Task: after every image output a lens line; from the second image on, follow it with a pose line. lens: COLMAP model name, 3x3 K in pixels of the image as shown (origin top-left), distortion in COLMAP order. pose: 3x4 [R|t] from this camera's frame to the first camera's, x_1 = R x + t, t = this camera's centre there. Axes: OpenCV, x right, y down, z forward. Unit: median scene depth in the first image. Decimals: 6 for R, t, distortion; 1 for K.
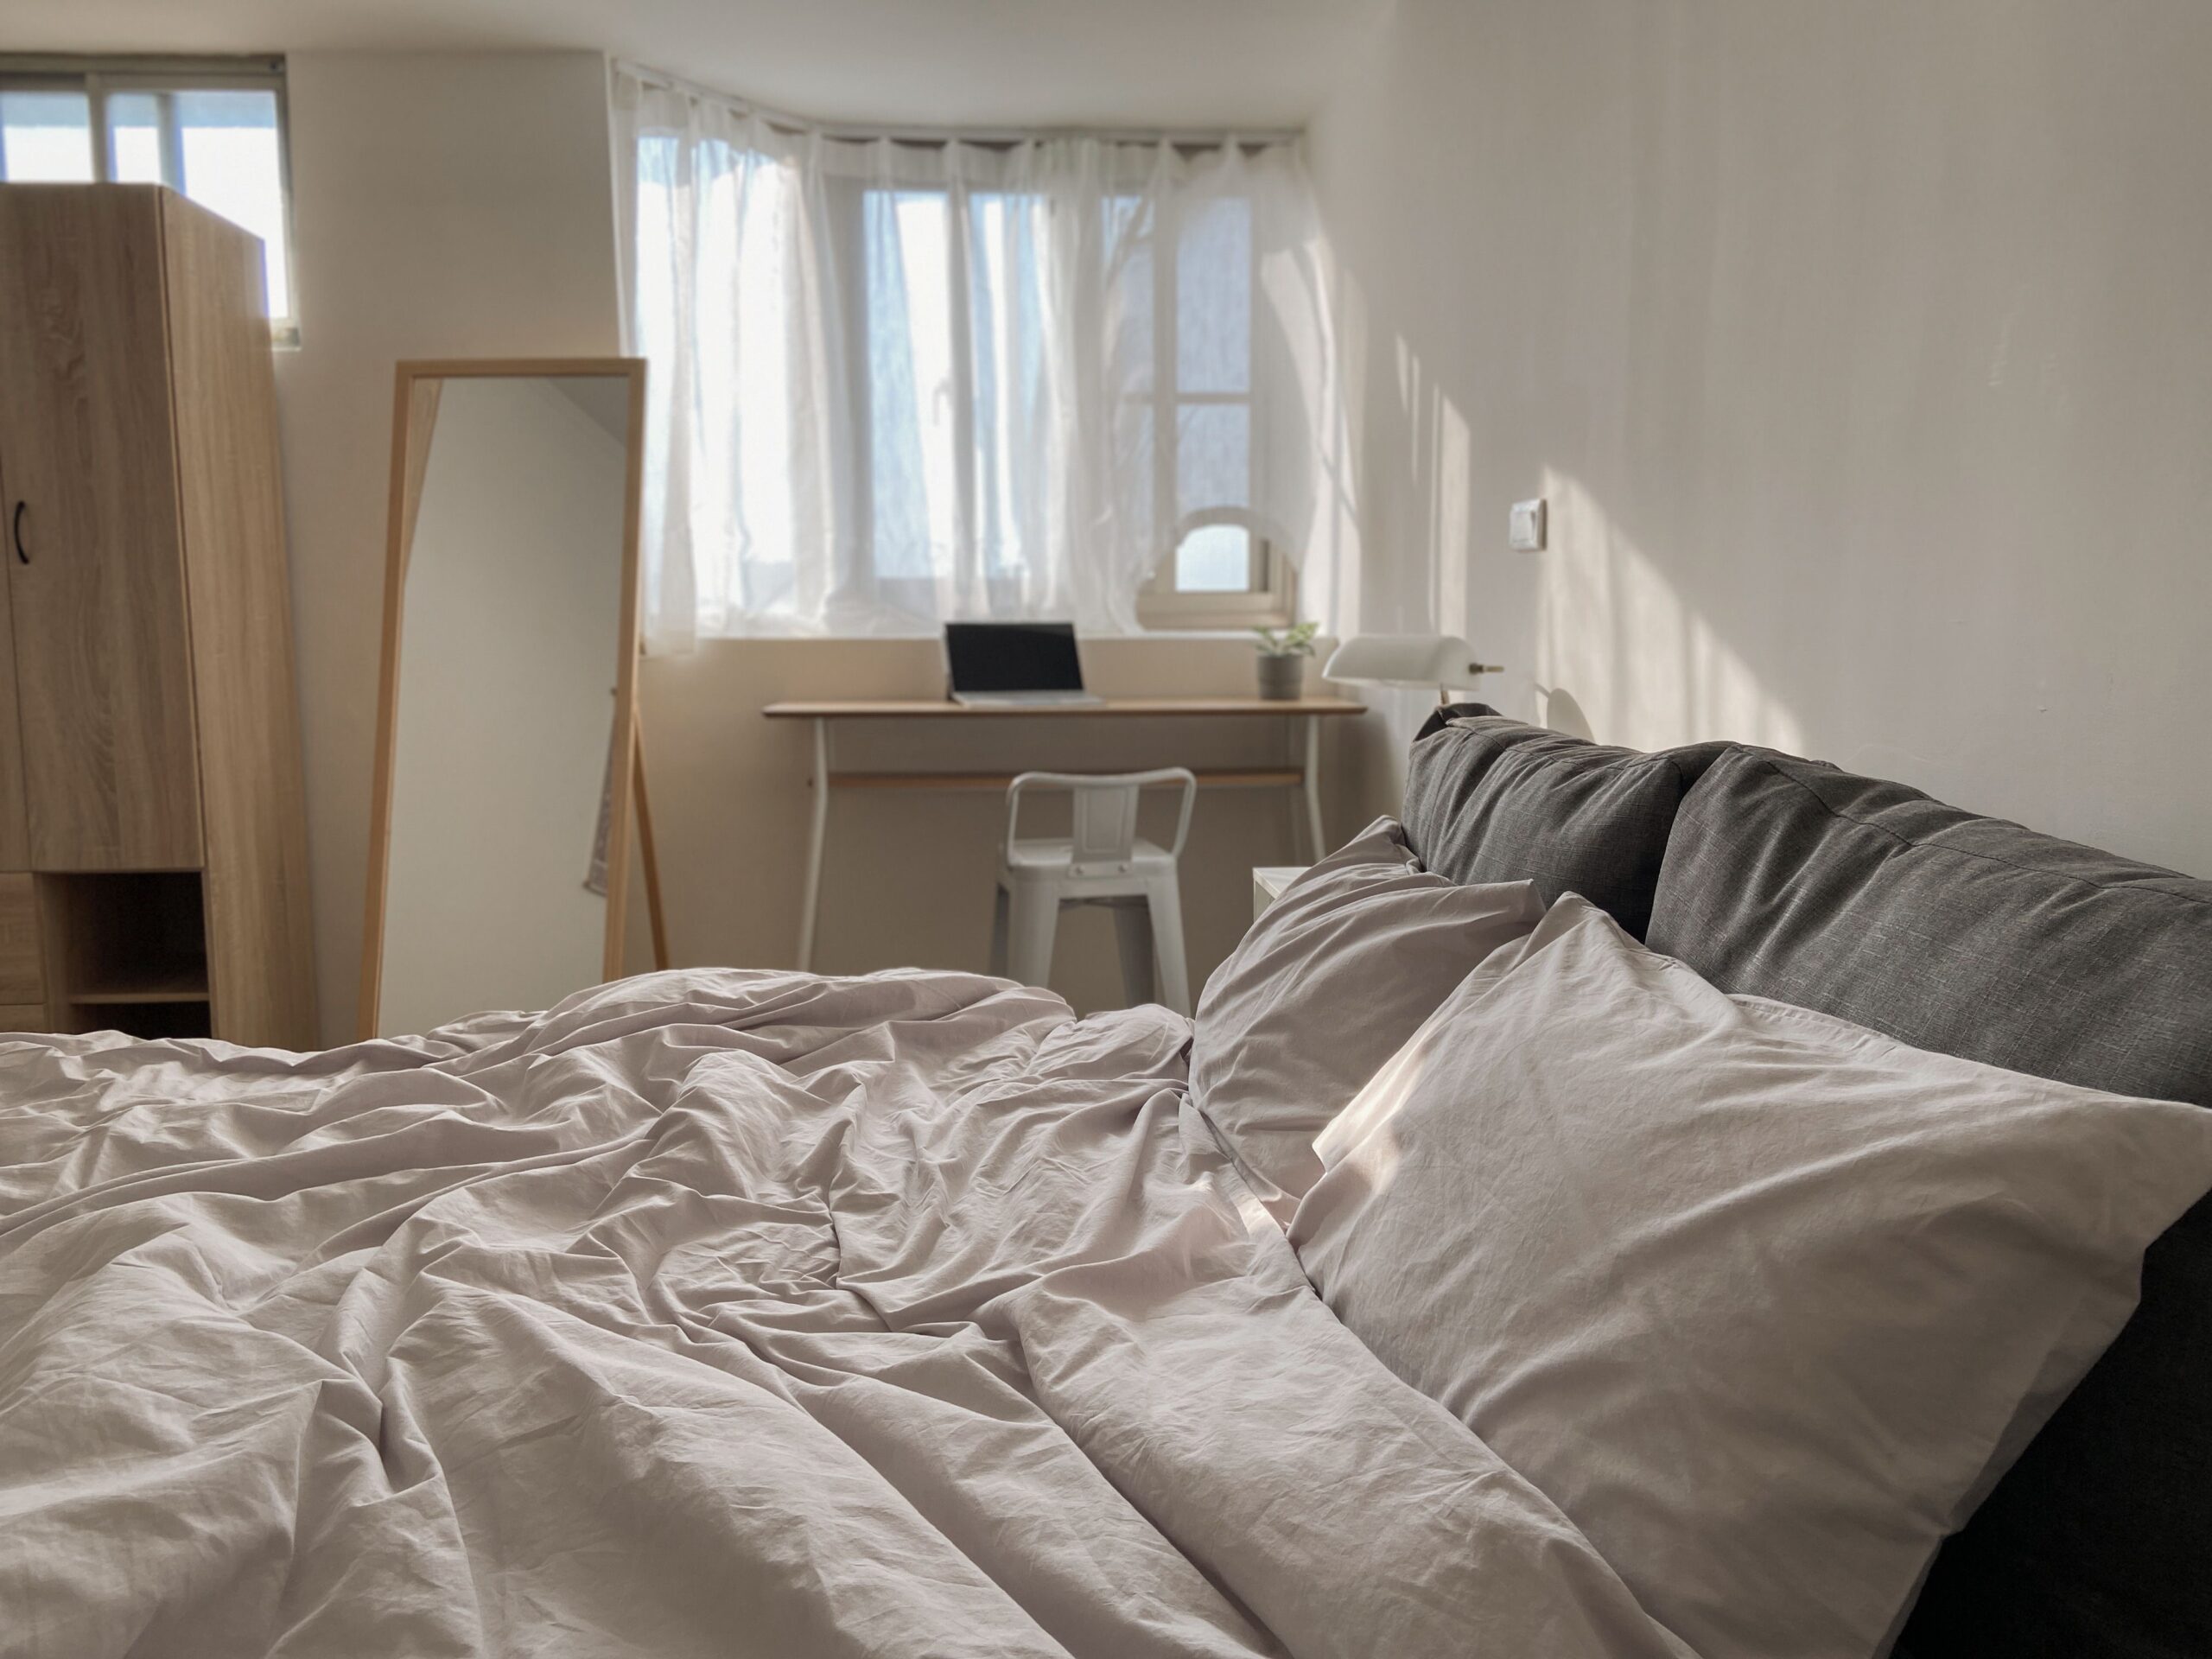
lens RADIAL K [[1674.6, 0, 1115.0], [0, 1674.6, 801.9], [0, 0, 1]] dist [0.077424, -0.090622]
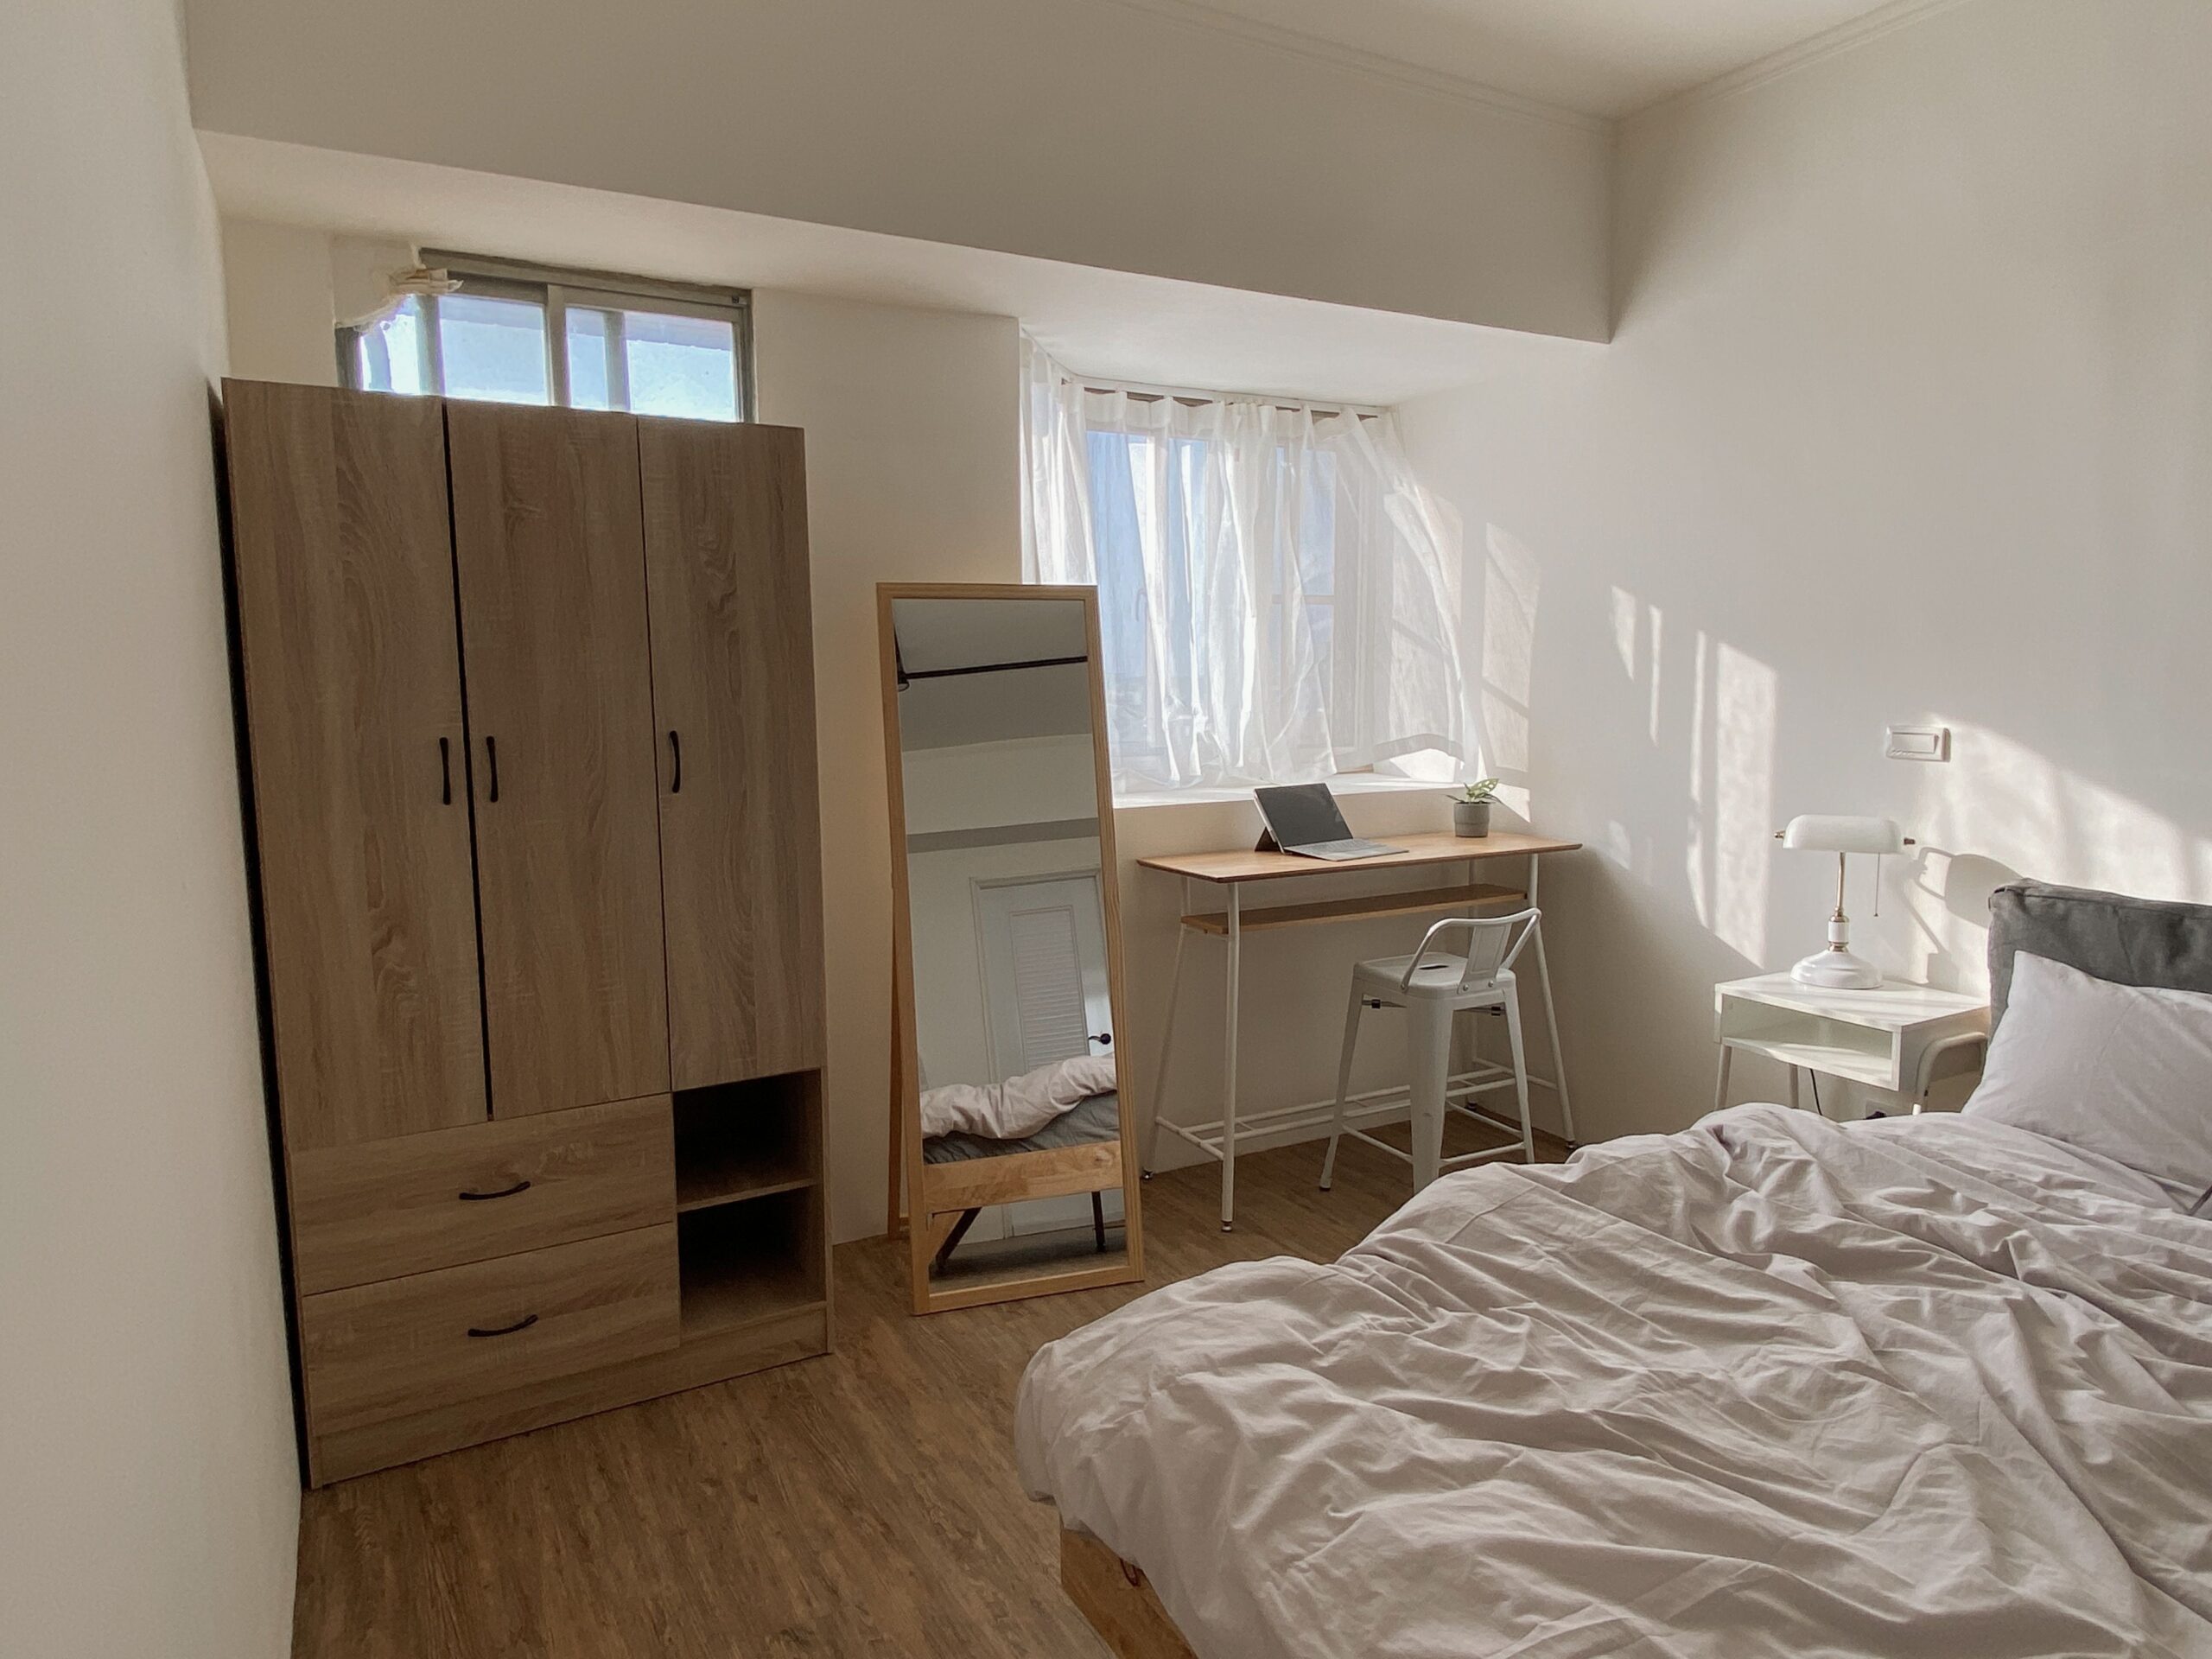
lens RADIAL K [[1319.6, 0, 1106.0], [0, 1319.6, 829.5], [0, 0, 1]] dist [0.087147, -0.120262]
pose [[0.913476, -0.050823, 0.403705, -0.608166], [0.051687, 0.998625, 0.008766, -0.092917], [-0.403595, 0.012859, 0.914847, 0.140599]]
